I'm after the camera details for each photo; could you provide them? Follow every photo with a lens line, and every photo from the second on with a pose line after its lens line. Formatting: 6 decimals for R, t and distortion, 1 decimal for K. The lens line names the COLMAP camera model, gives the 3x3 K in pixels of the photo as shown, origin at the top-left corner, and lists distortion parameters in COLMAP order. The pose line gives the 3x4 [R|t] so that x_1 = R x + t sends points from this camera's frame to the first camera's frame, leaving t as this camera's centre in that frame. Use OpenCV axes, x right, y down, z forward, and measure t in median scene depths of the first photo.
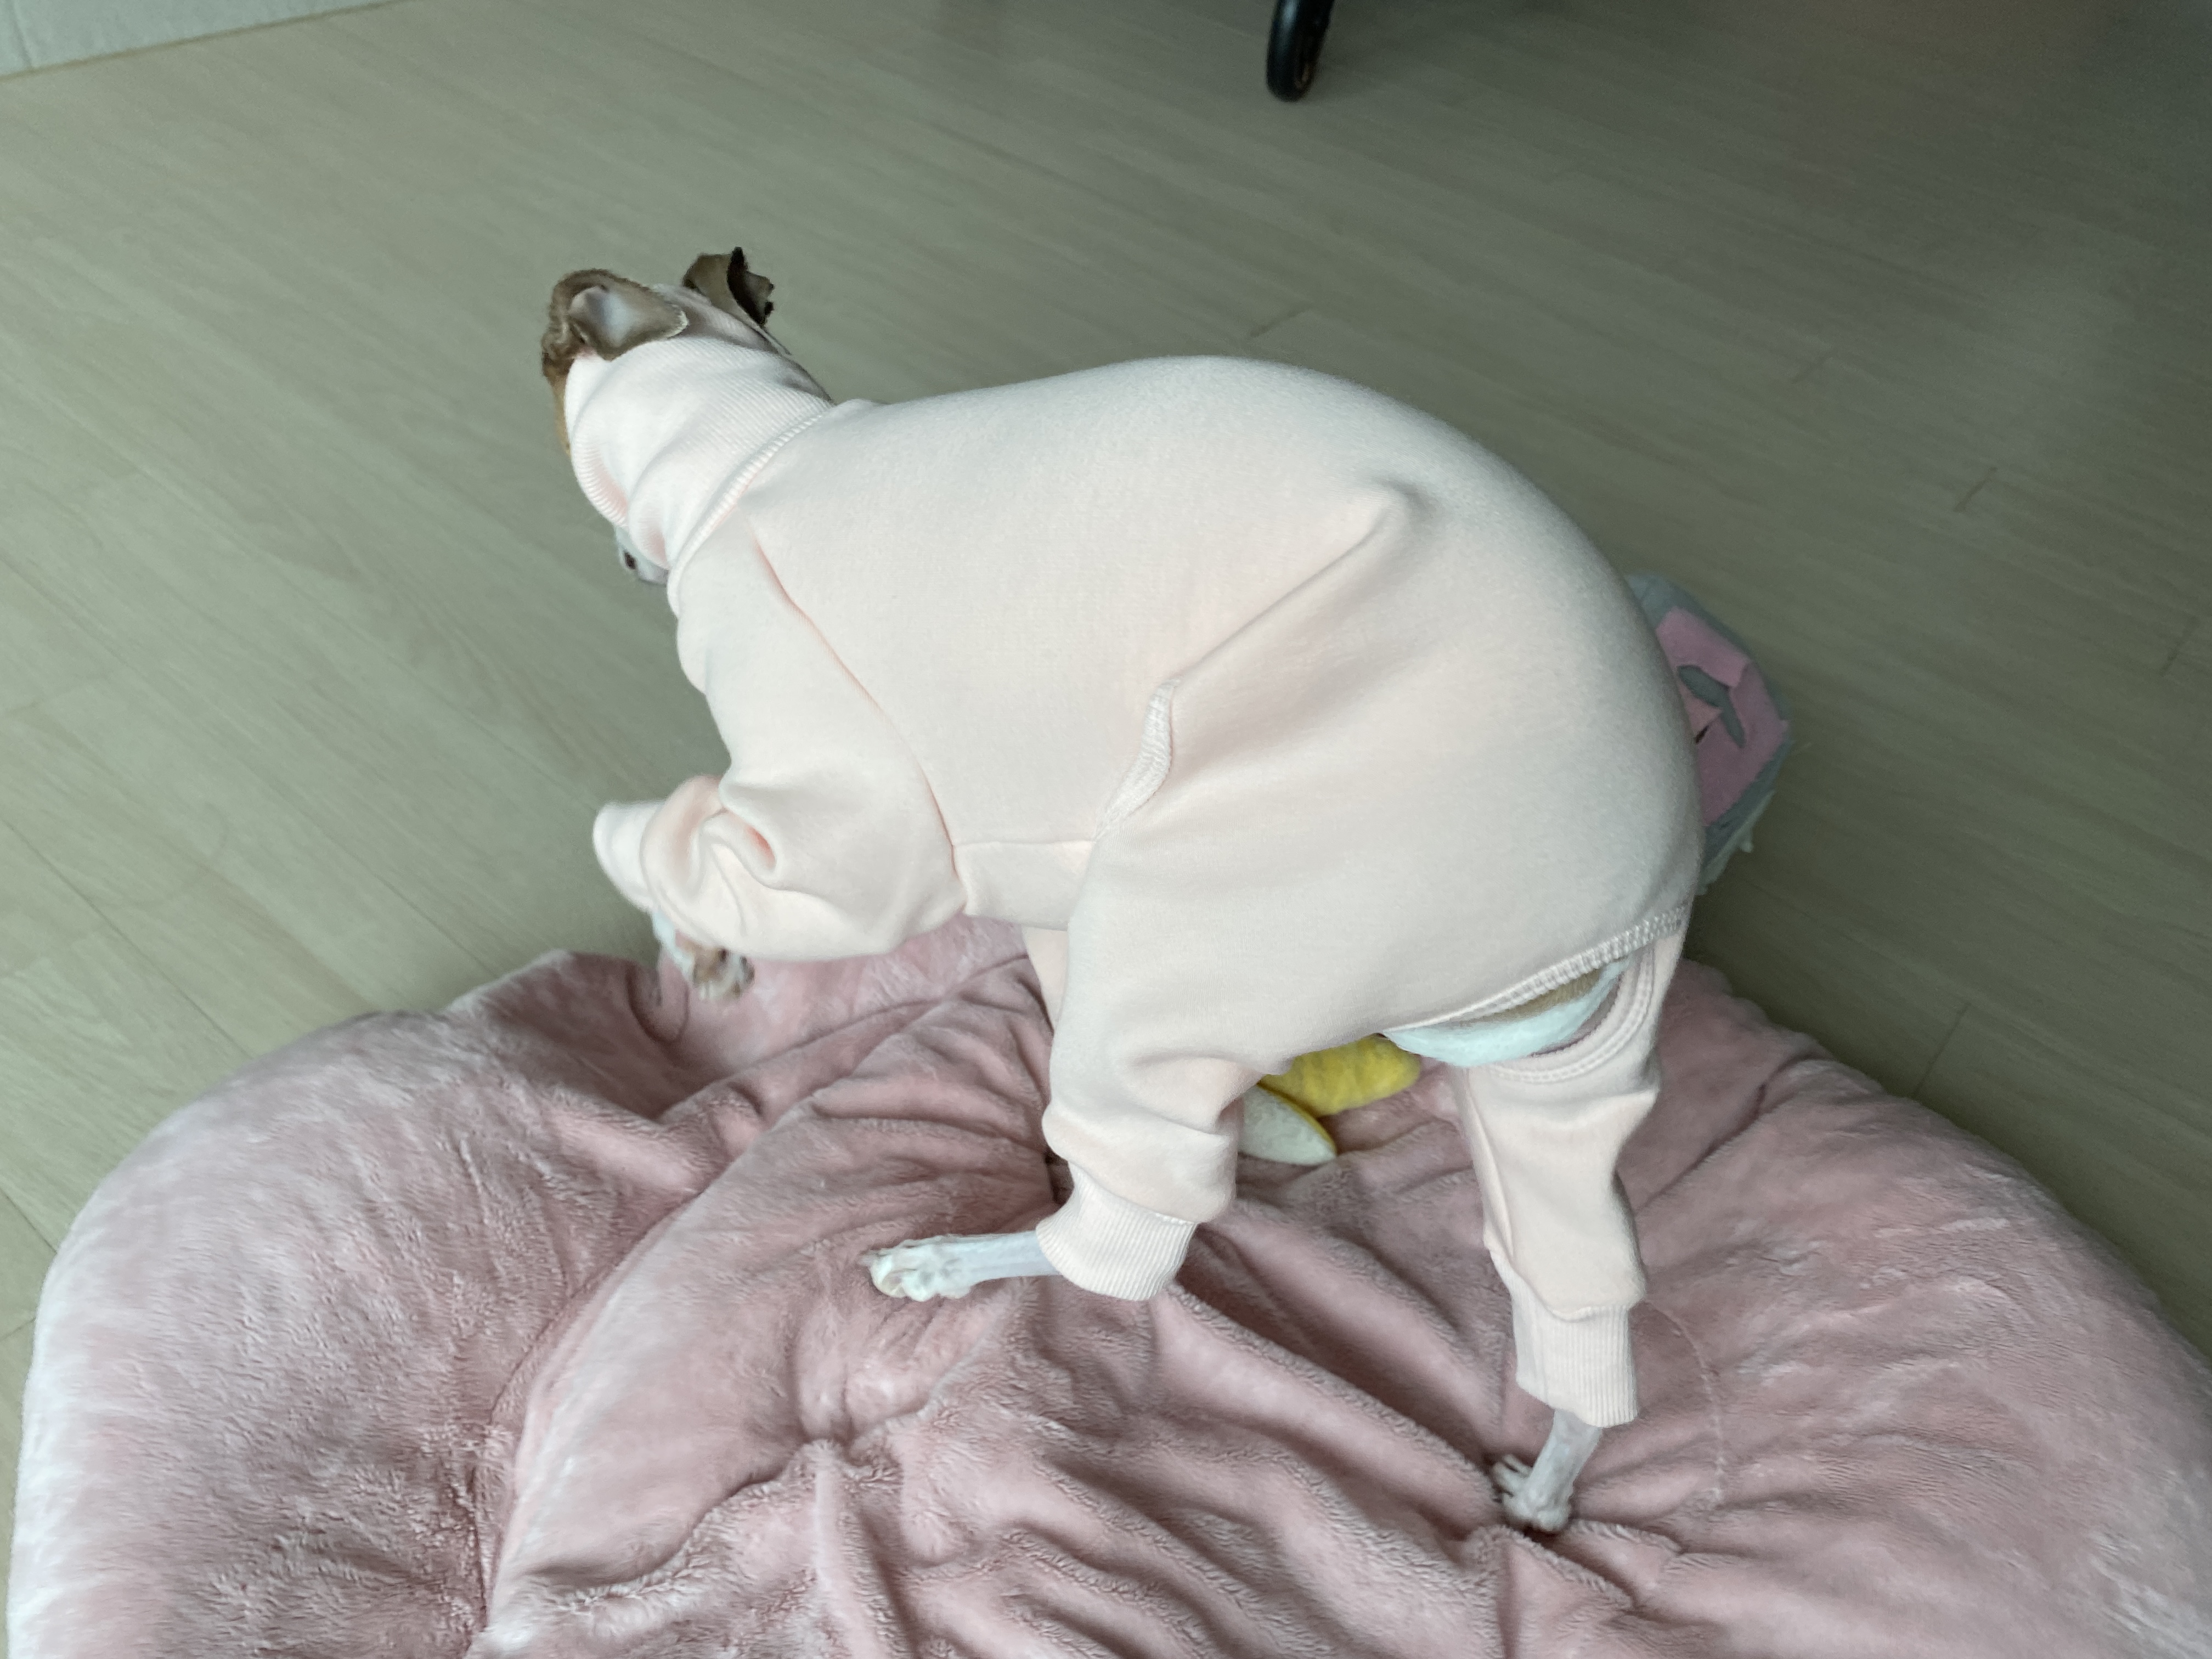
lens RADIAL K [[1684.6, 0, 1106.0], [0, 1684.6, 829.5], [0, 0, 1]] dist [-0.004858, 0.003547]
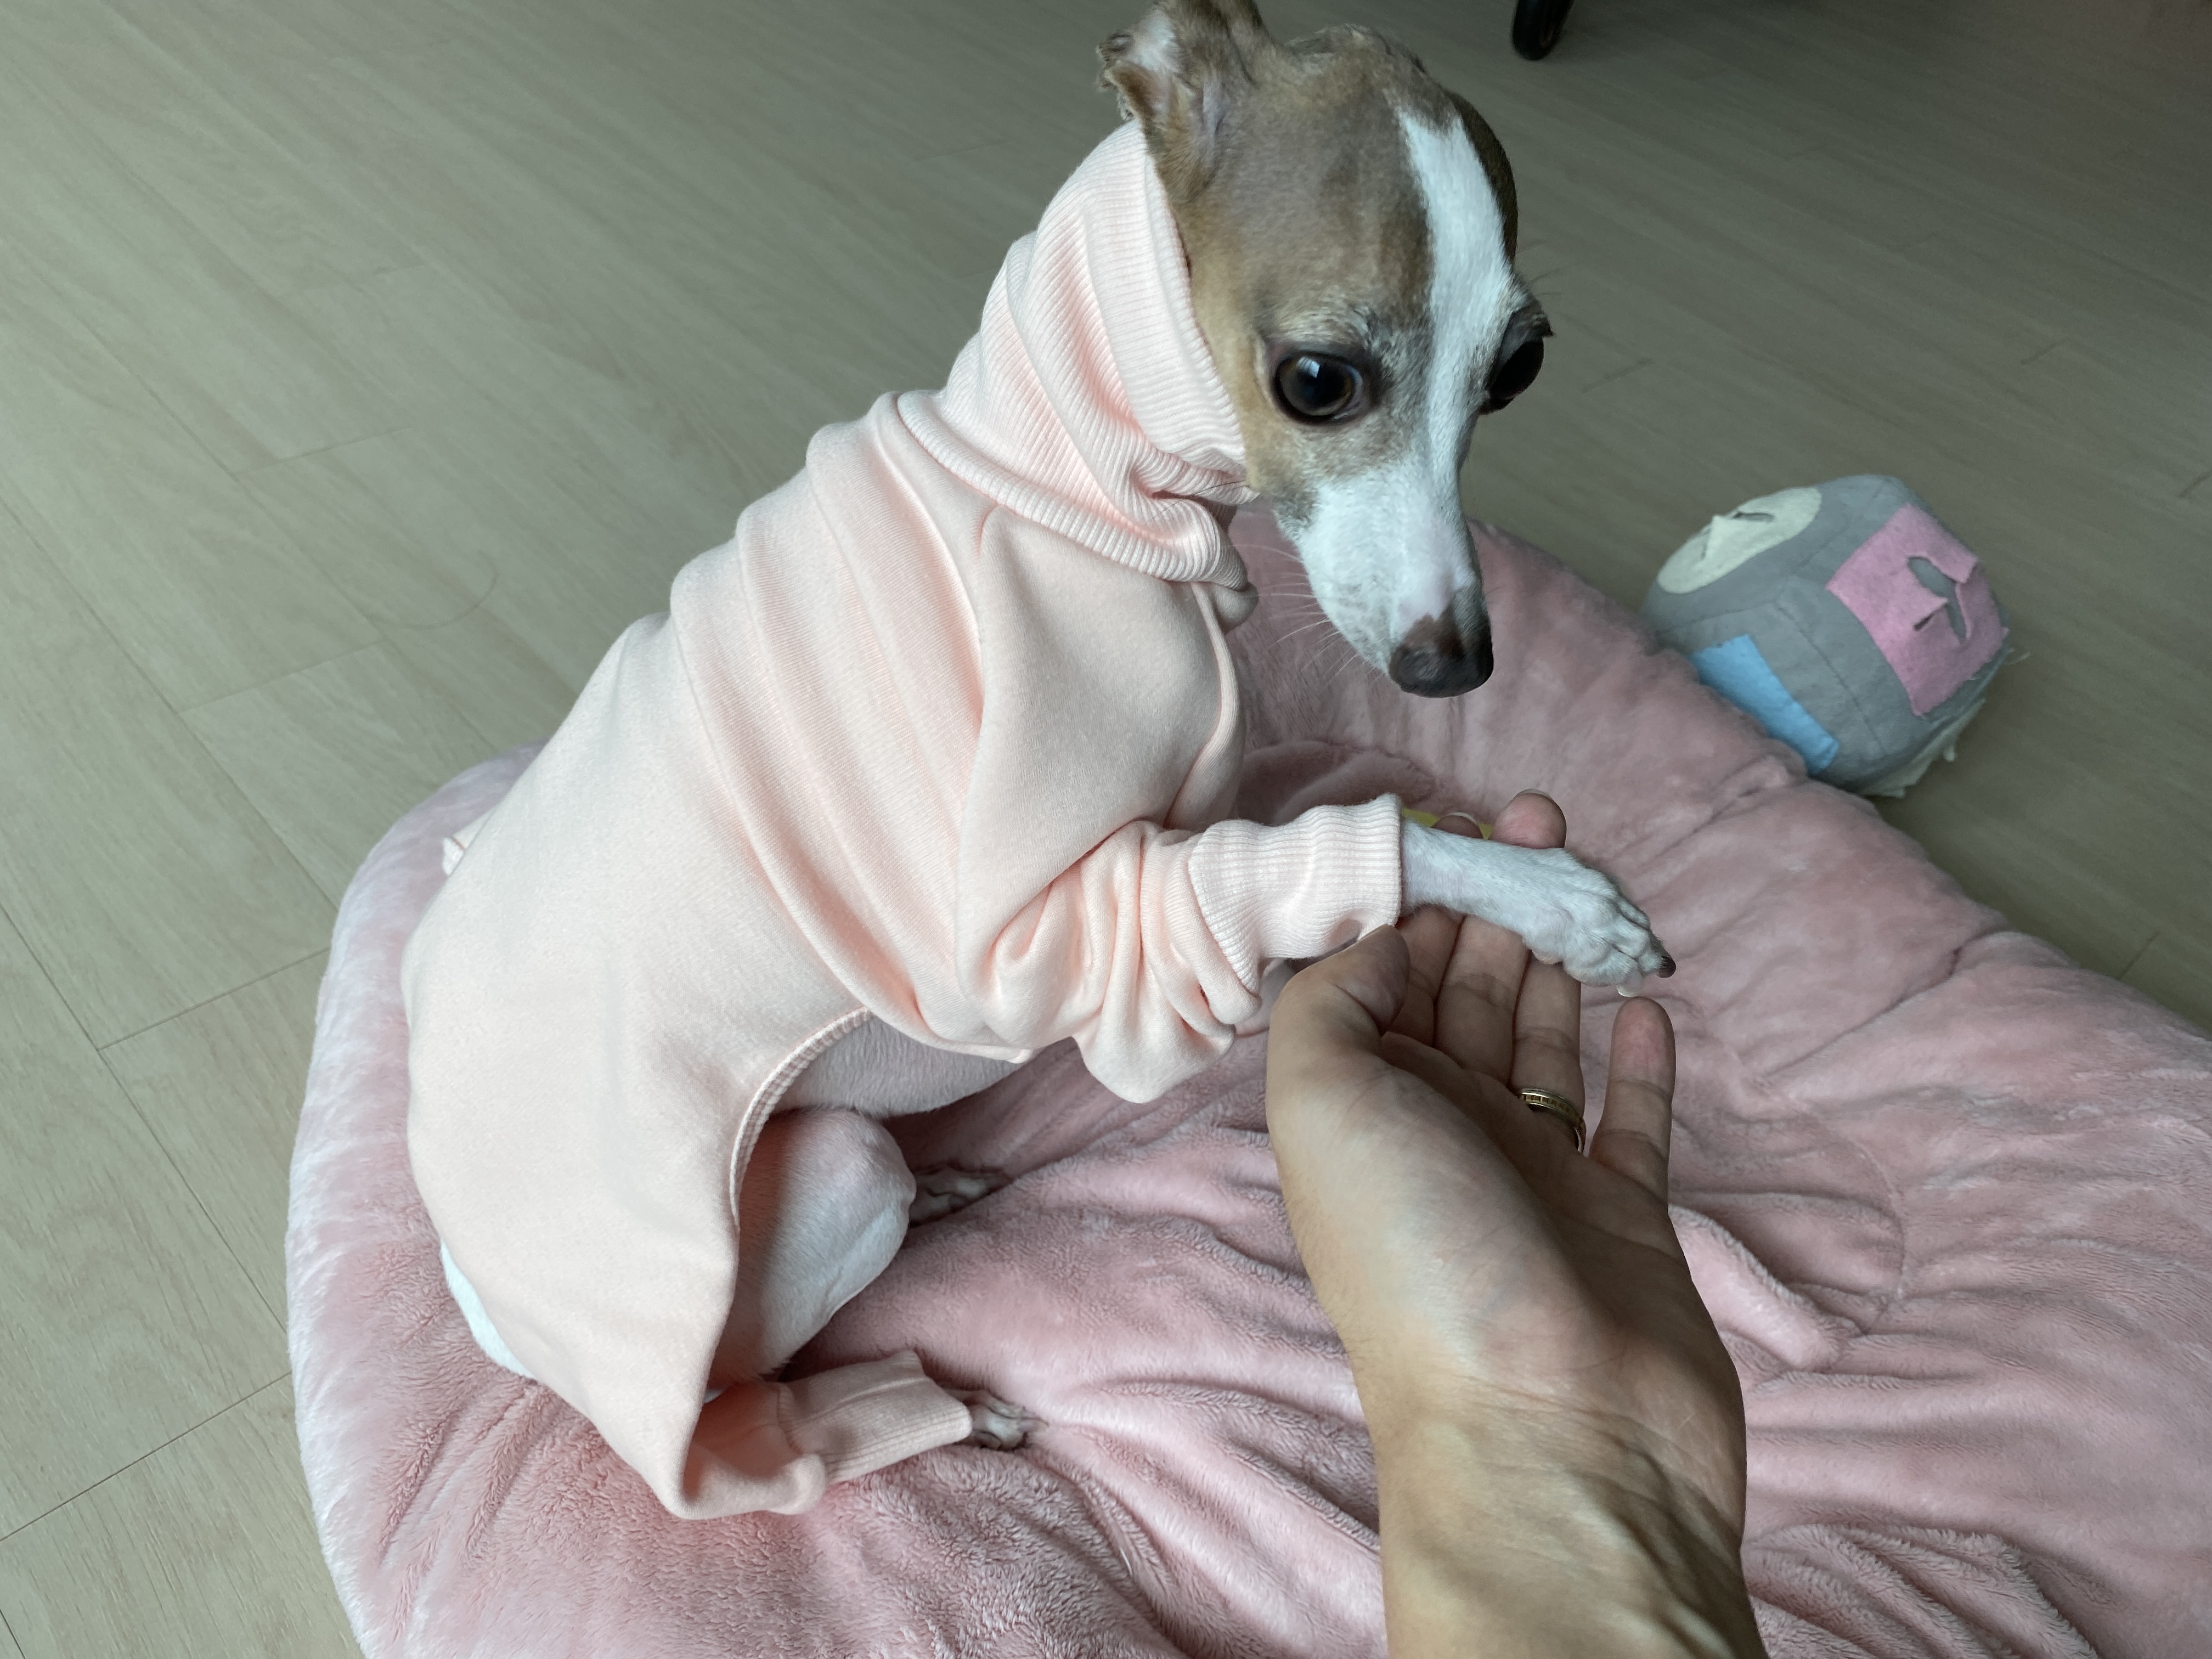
lens RADIAL K [[1664.3, 0, 1106.0], [0, 1664.3, 829.5], [0, 0, 1]] dist [0.067769, -0.100752]
pose [[0.991724, 0.111168, -0.064223, -0.073365], [-0.111409, 0.993775, -0.000180, 0.162660], [0.063803, 0.007334, 0.997936, -0.050566]]
